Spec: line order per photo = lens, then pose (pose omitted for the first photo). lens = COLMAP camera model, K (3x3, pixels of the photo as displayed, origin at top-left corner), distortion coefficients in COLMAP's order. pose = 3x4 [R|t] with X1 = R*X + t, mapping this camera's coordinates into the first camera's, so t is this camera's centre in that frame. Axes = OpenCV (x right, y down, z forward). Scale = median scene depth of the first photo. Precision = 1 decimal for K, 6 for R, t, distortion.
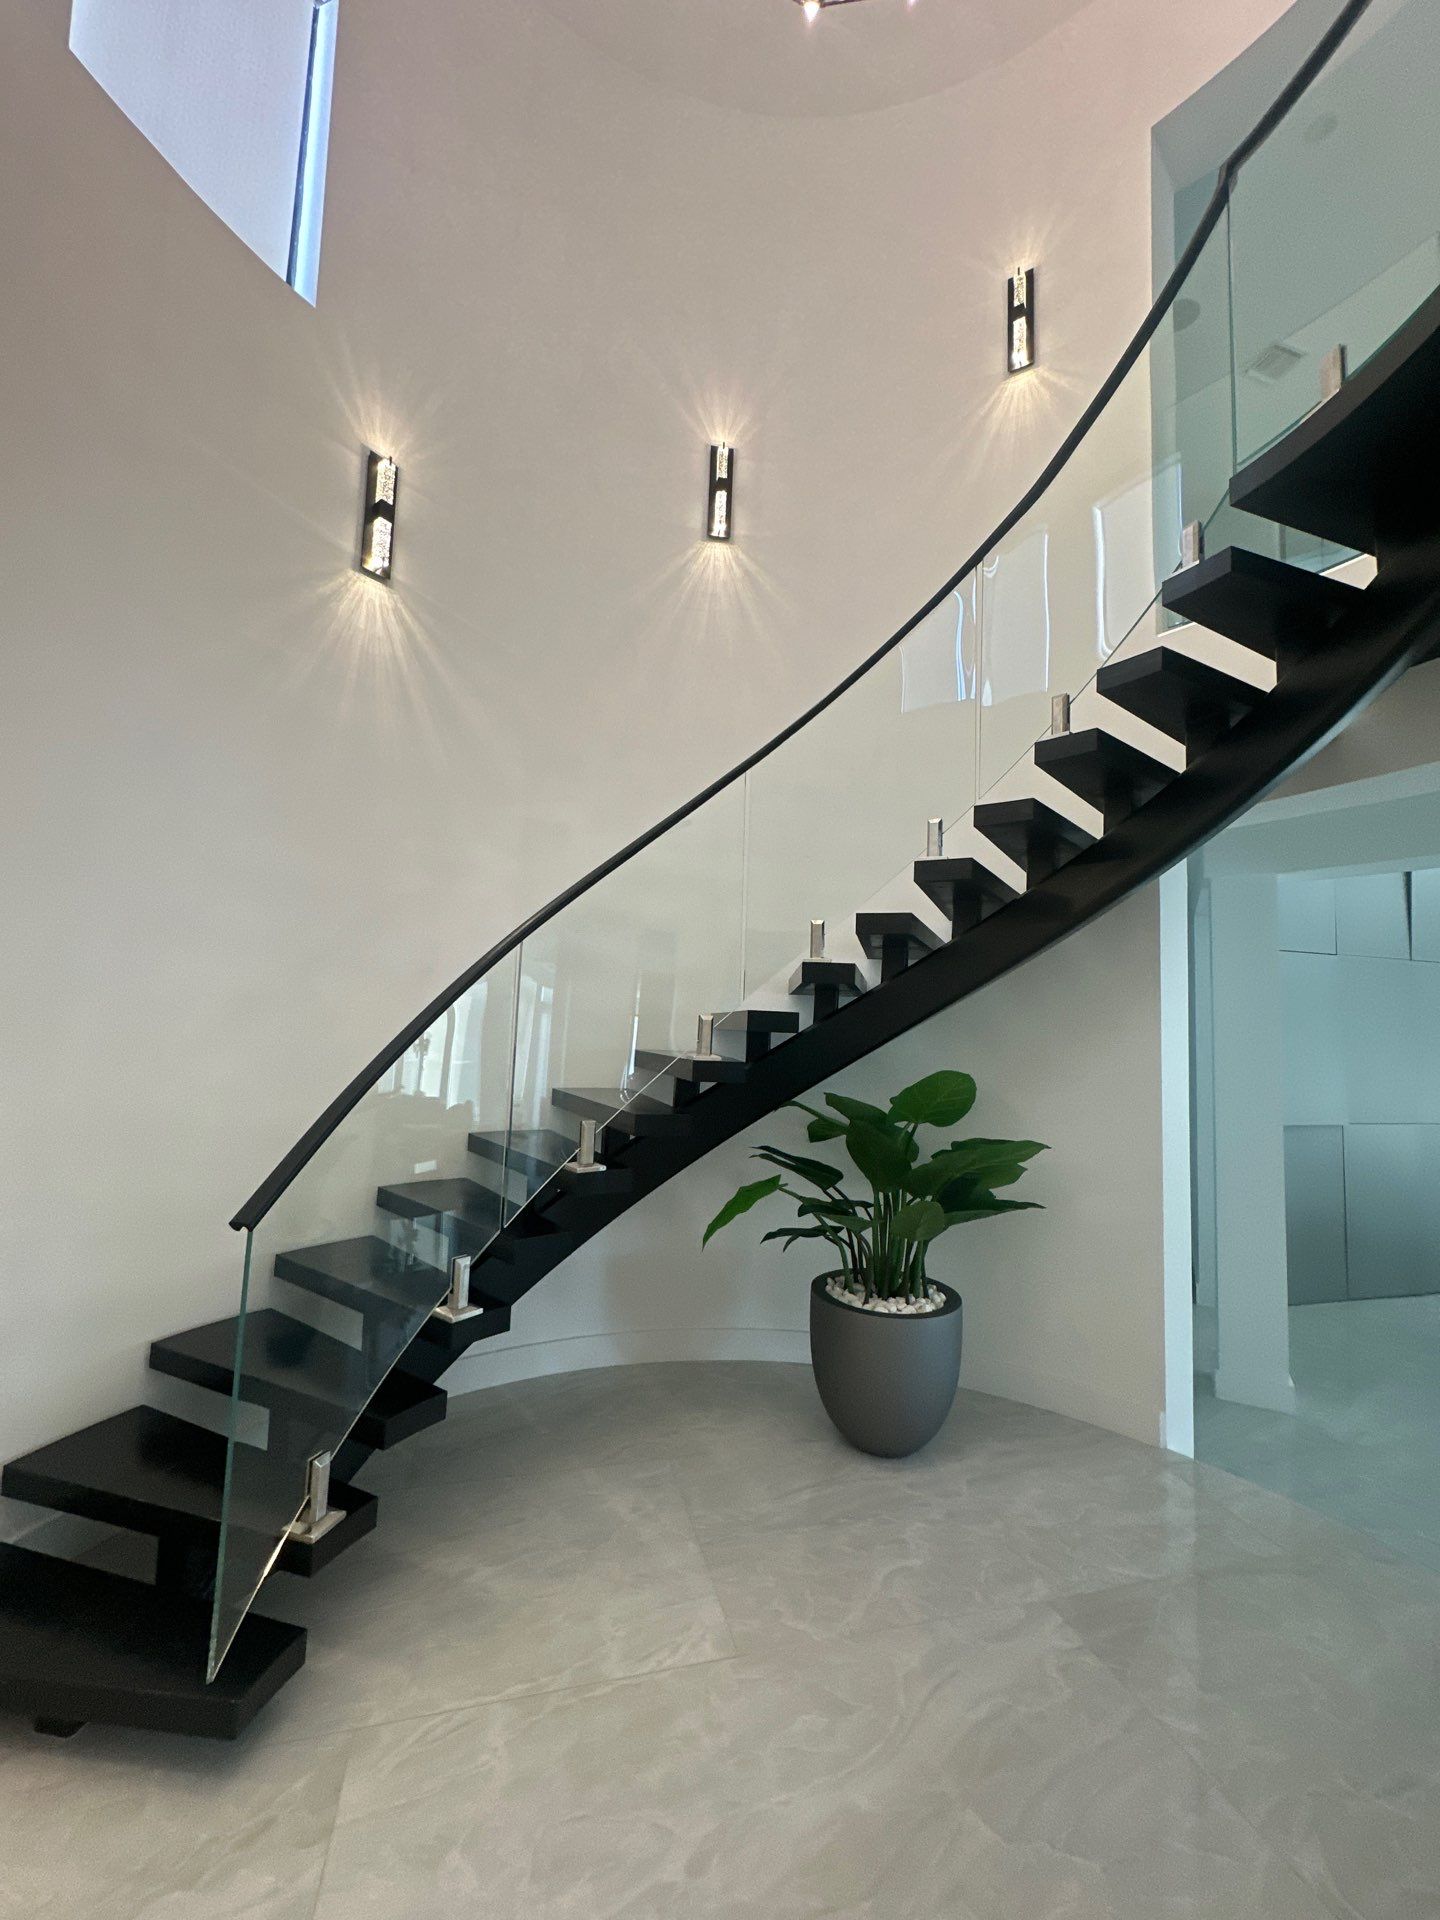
lens RADIAL K [[771.3, 0, 720.0], [0, 771.3, 960.0], [0, 0, 1]] dist [-0.001315, 0.000283]
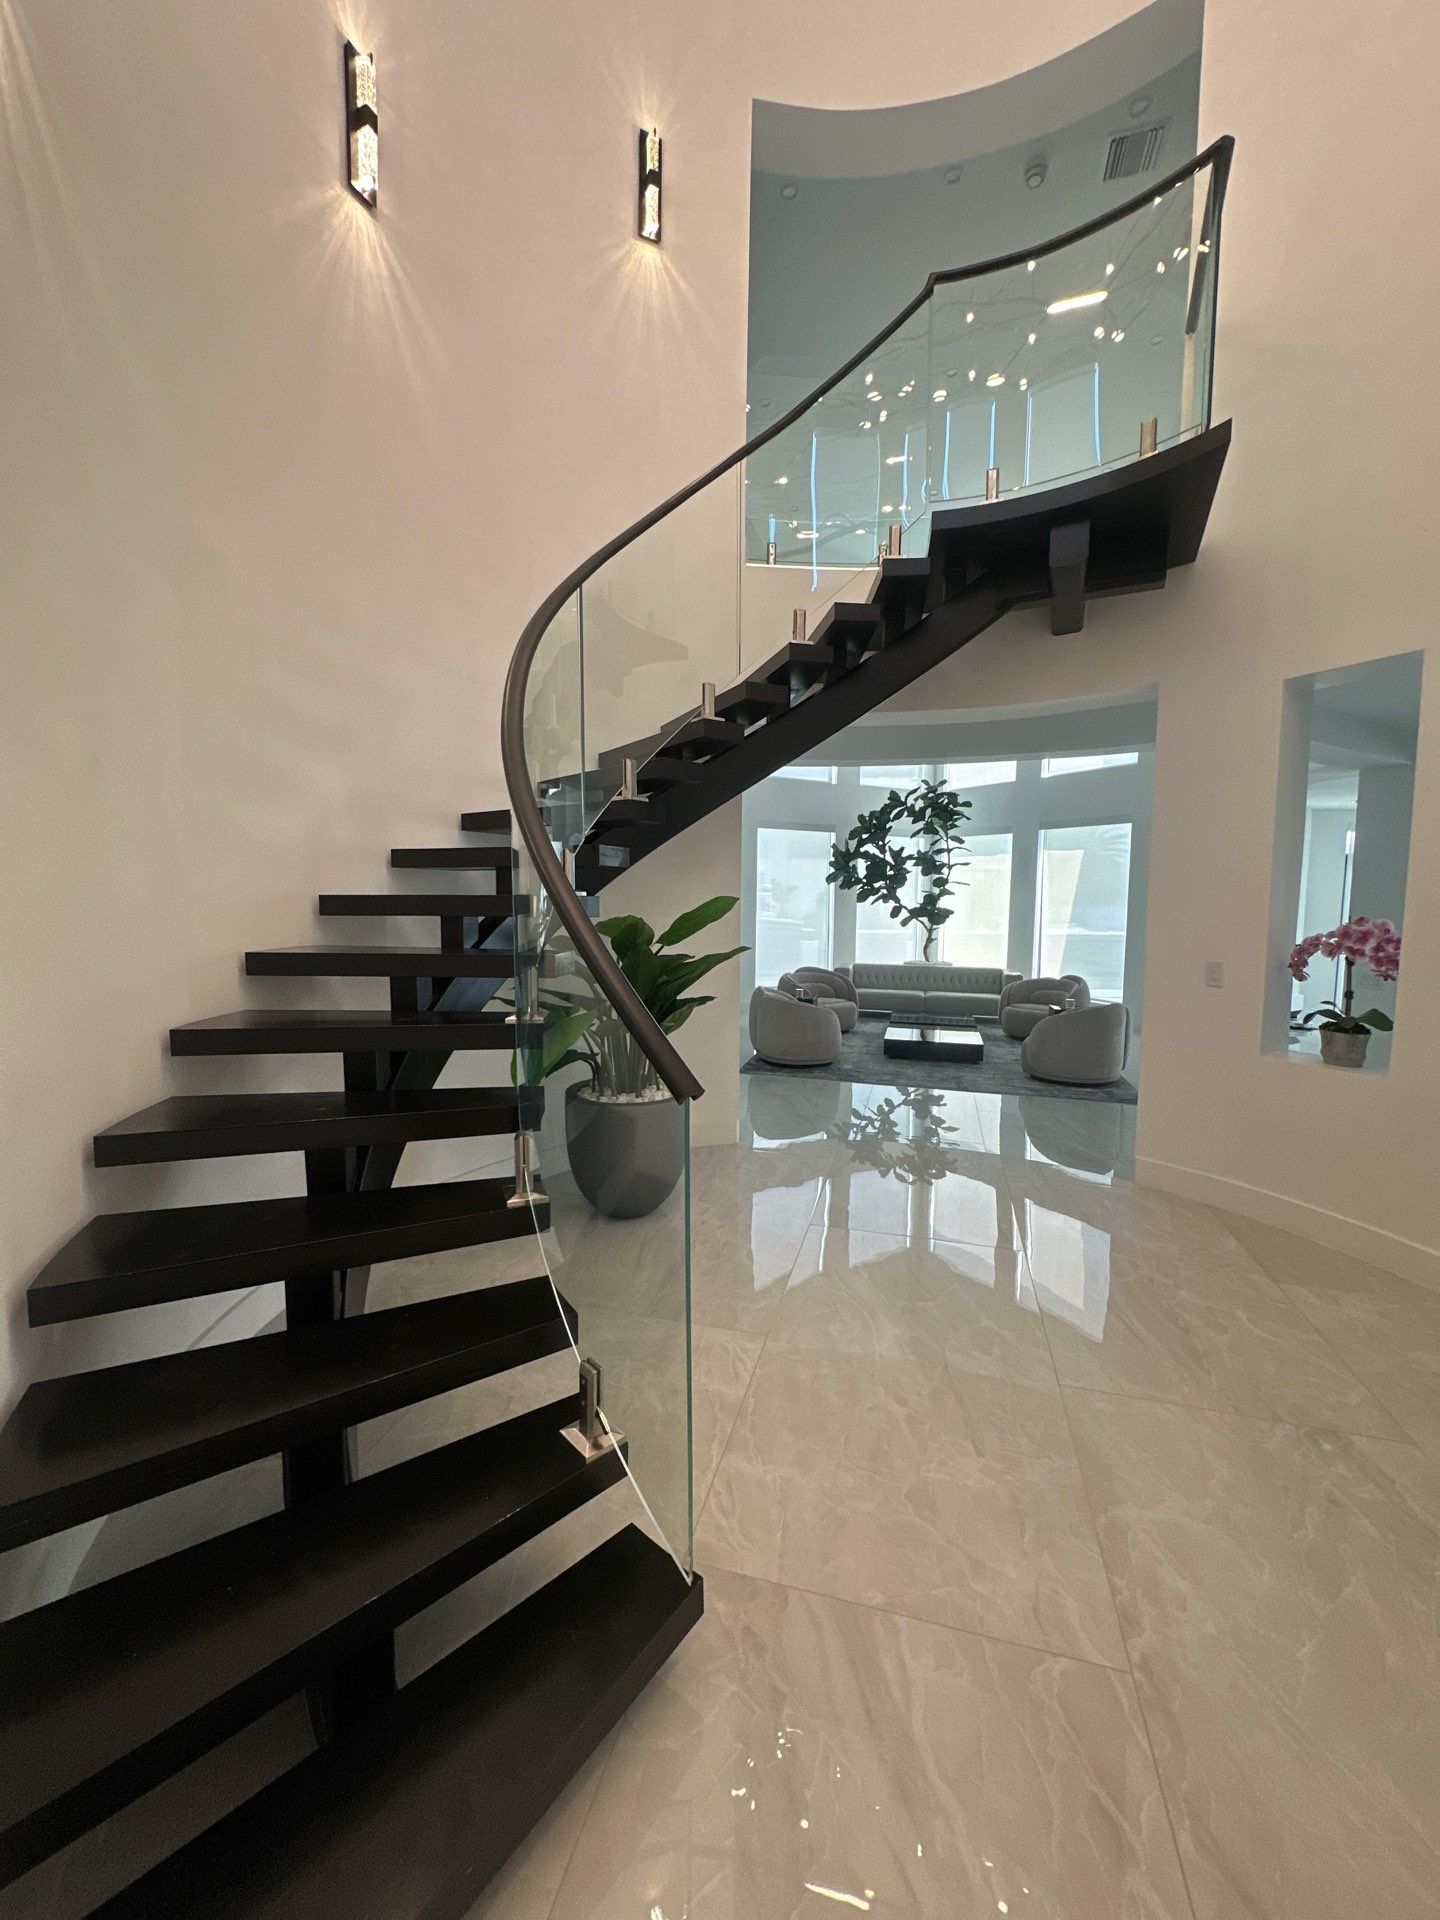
lens RADIAL K [[771.3, 0, 720.0], [0, 771.3, 960.0], [0, 0, 1]] dist [-0.001315, 0.000283]
pose [[0.510922, -0.112483, 0.852236, -1.181284], [-0.053463, 0.985325, 0.162100, 0.062785], [-0.857963, -0.128384, 0.497410, 0.543740]]
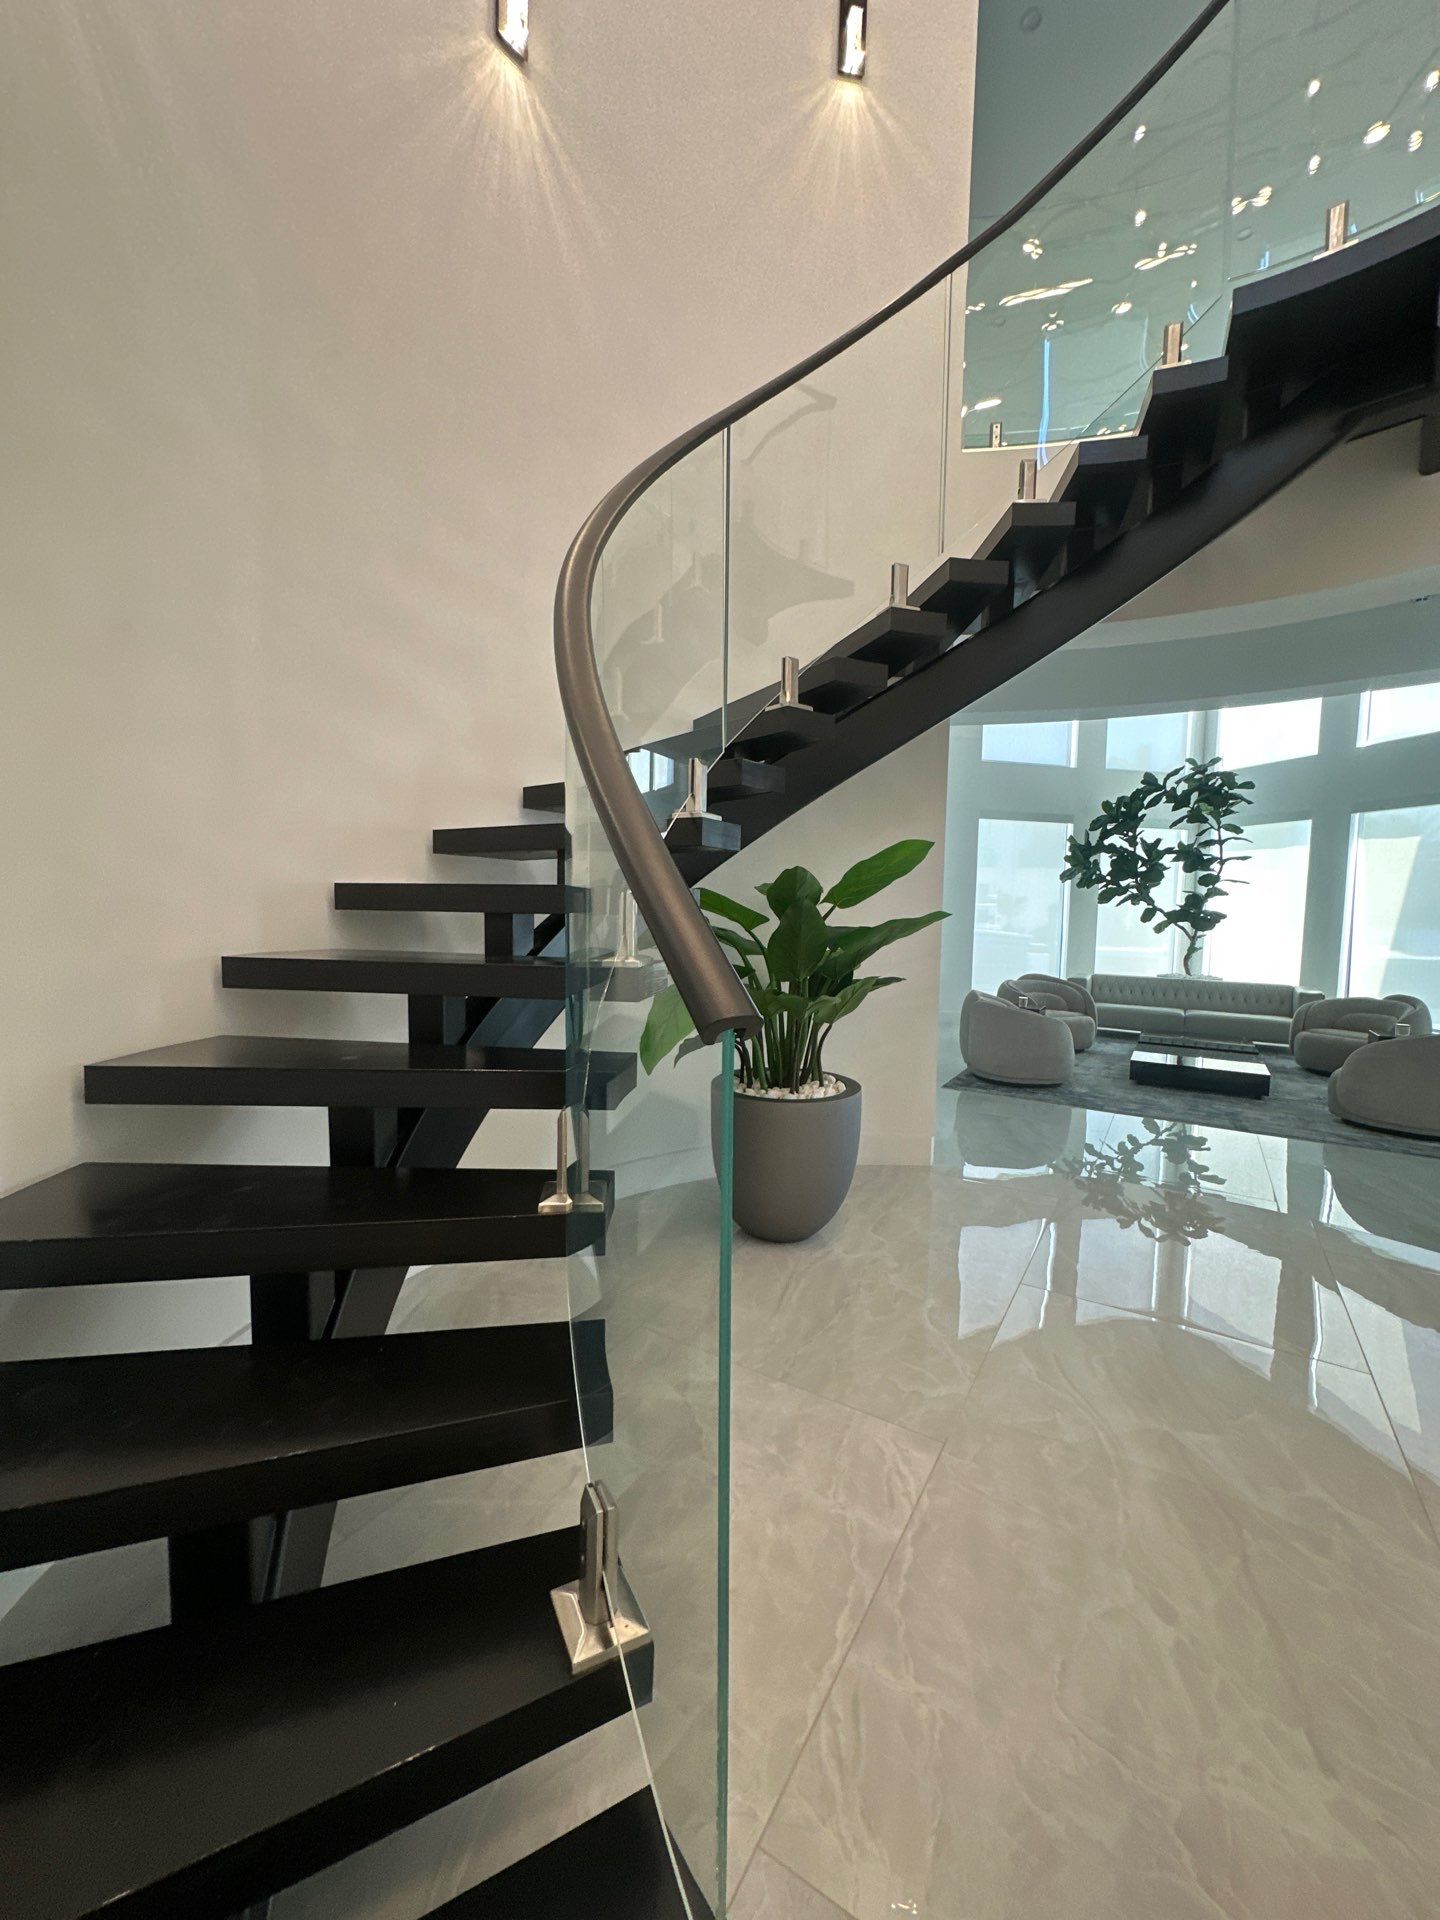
lens RADIAL K [[771.3, 0, 720.0], [0, 771.3, 960.0], [0, 0, 1]] dist [-0.001315, 0.000283]
pose [[0.728142, -0.077904, 0.680985, -0.821370], [-0.040124, 0.986972, 0.155811, 0.226744], [-0.684251, -0.140776, 0.715529, 0.671432]]
